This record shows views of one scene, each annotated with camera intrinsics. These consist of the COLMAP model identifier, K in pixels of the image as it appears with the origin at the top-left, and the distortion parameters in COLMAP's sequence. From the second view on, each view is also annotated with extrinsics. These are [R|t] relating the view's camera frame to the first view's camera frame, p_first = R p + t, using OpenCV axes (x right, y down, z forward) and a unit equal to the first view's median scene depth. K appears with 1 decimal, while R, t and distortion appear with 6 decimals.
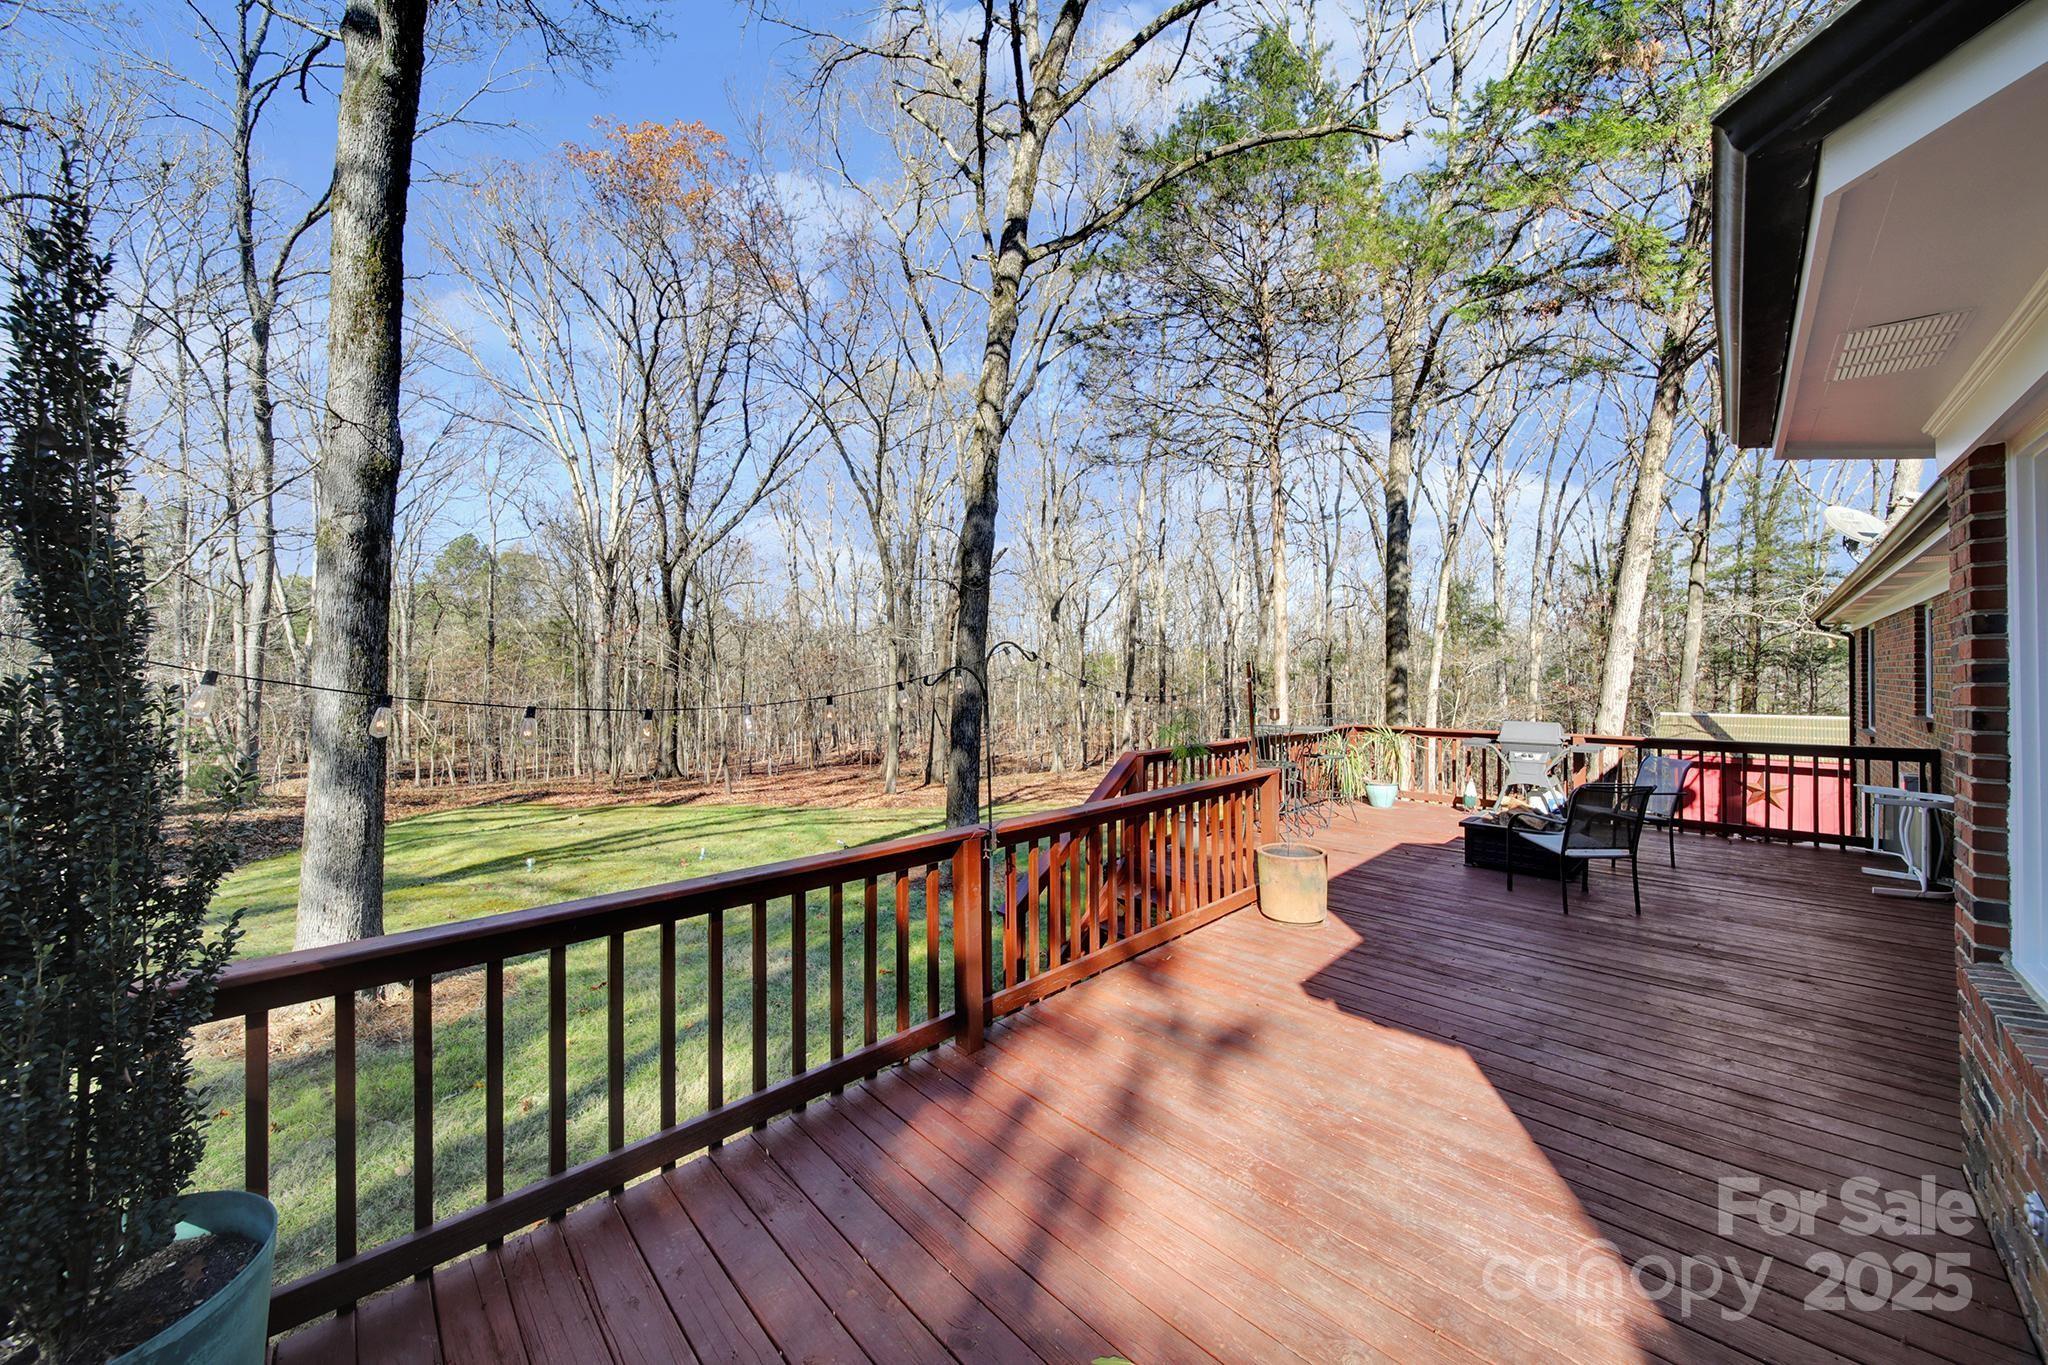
lens RADIAL K [[719.6, 0, 1021.3], [0, 719.6, 672.8], [0, 0, 1]] dist [0.000666, -0.002693]
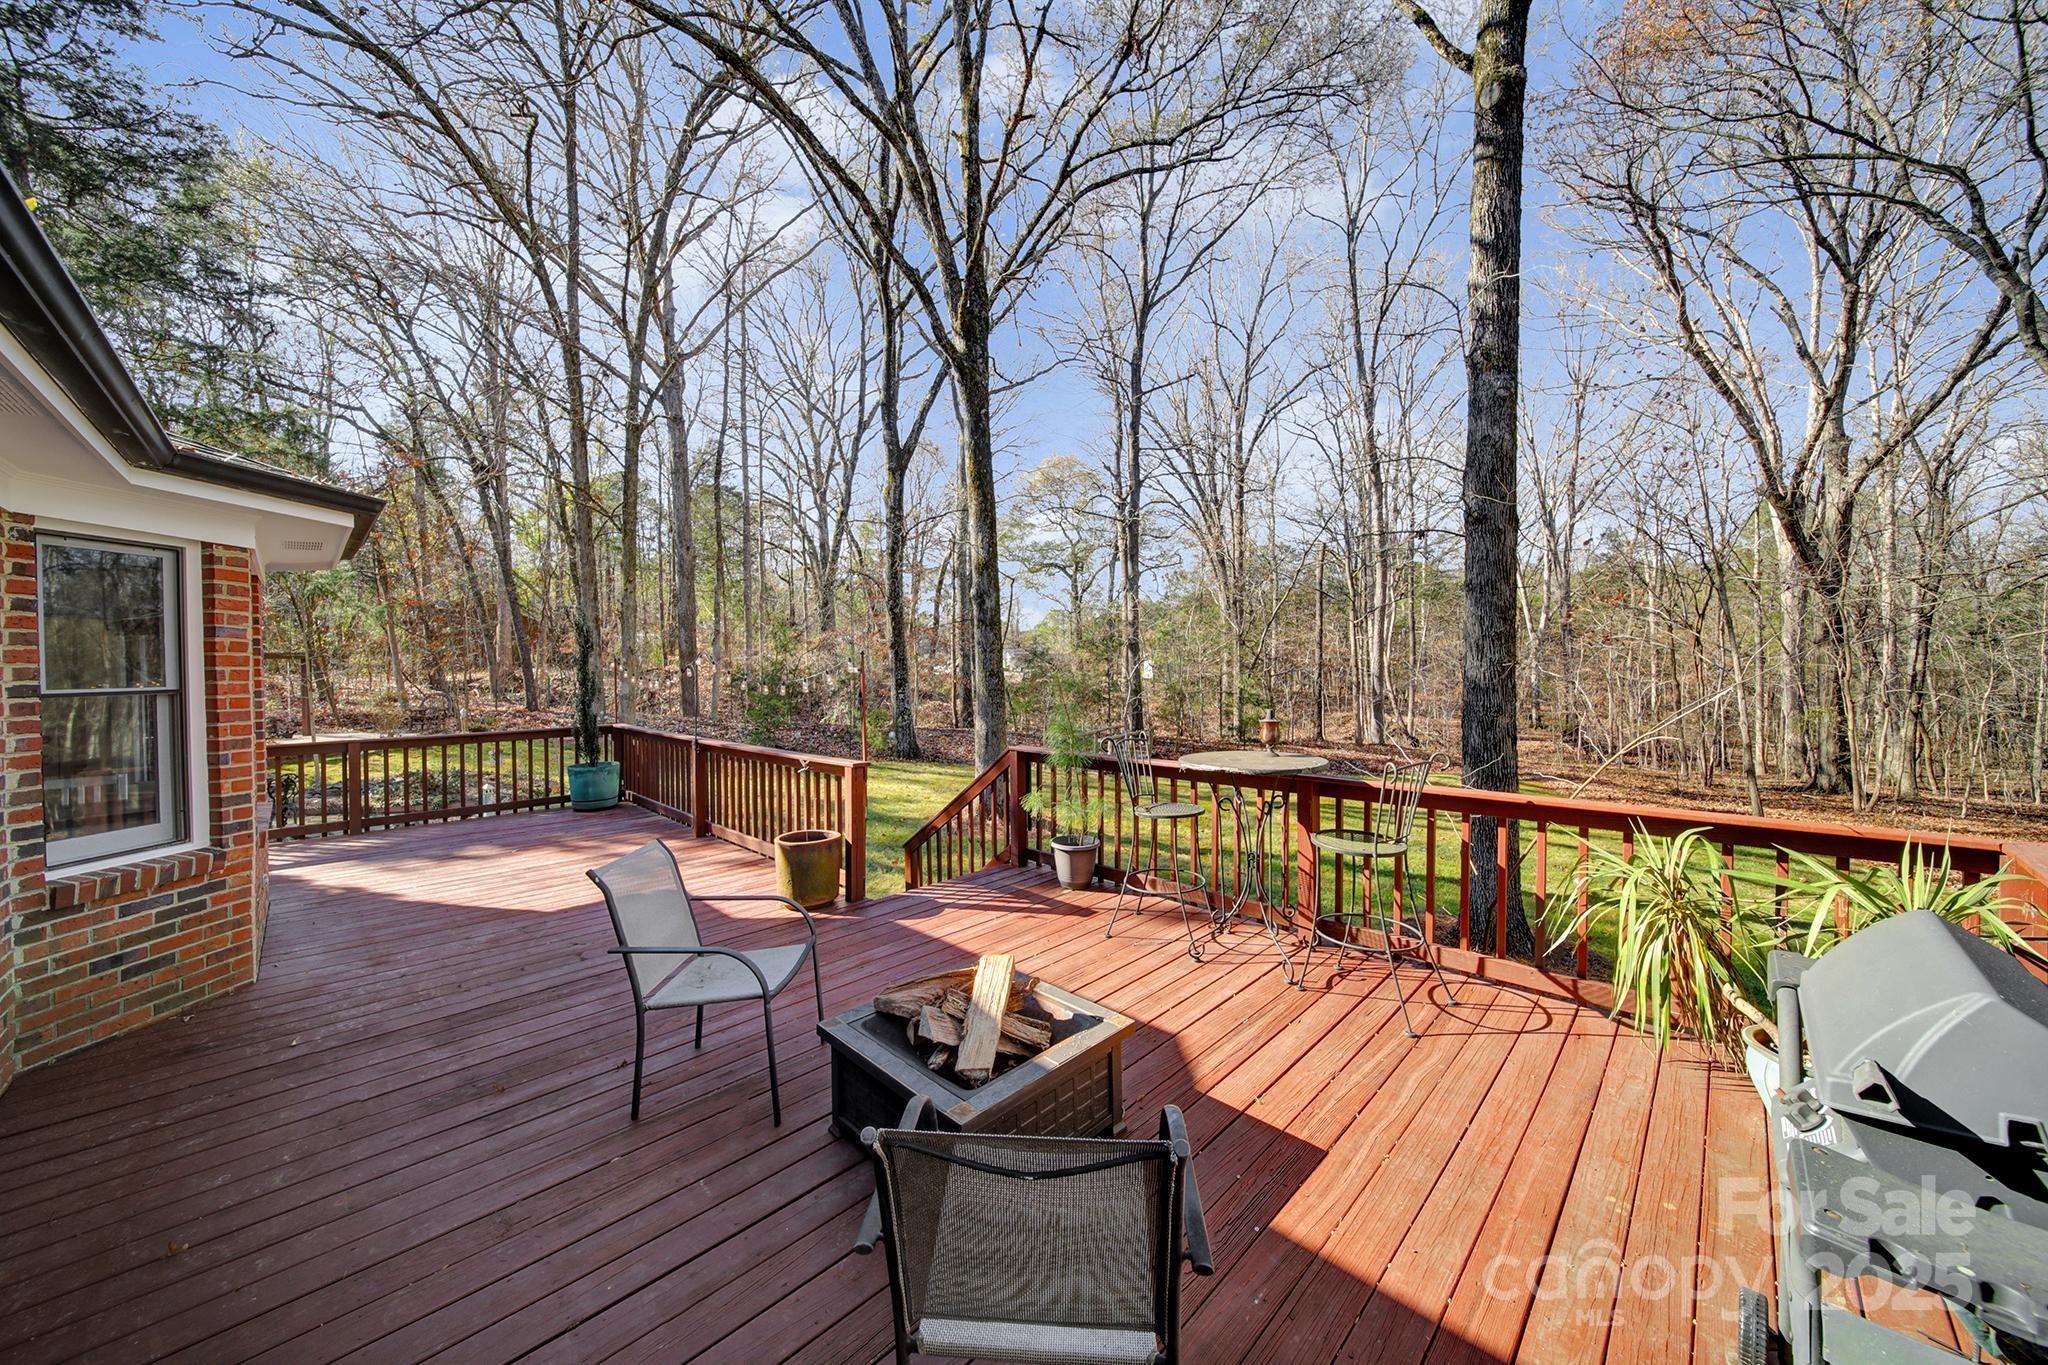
lens RADIAL K [[719.6, 0, 1021.3], [0, 719.6, 672.8], [0, 0, 1]] dist [0.000666, -0.002693]
pose [[0.001873, 0.015337, -0.999881, 1.498250], [0.018778, 0.999706, 0.015369, 0.001351], [0.999822, -0.018805, 0.001585, 1.398762]]
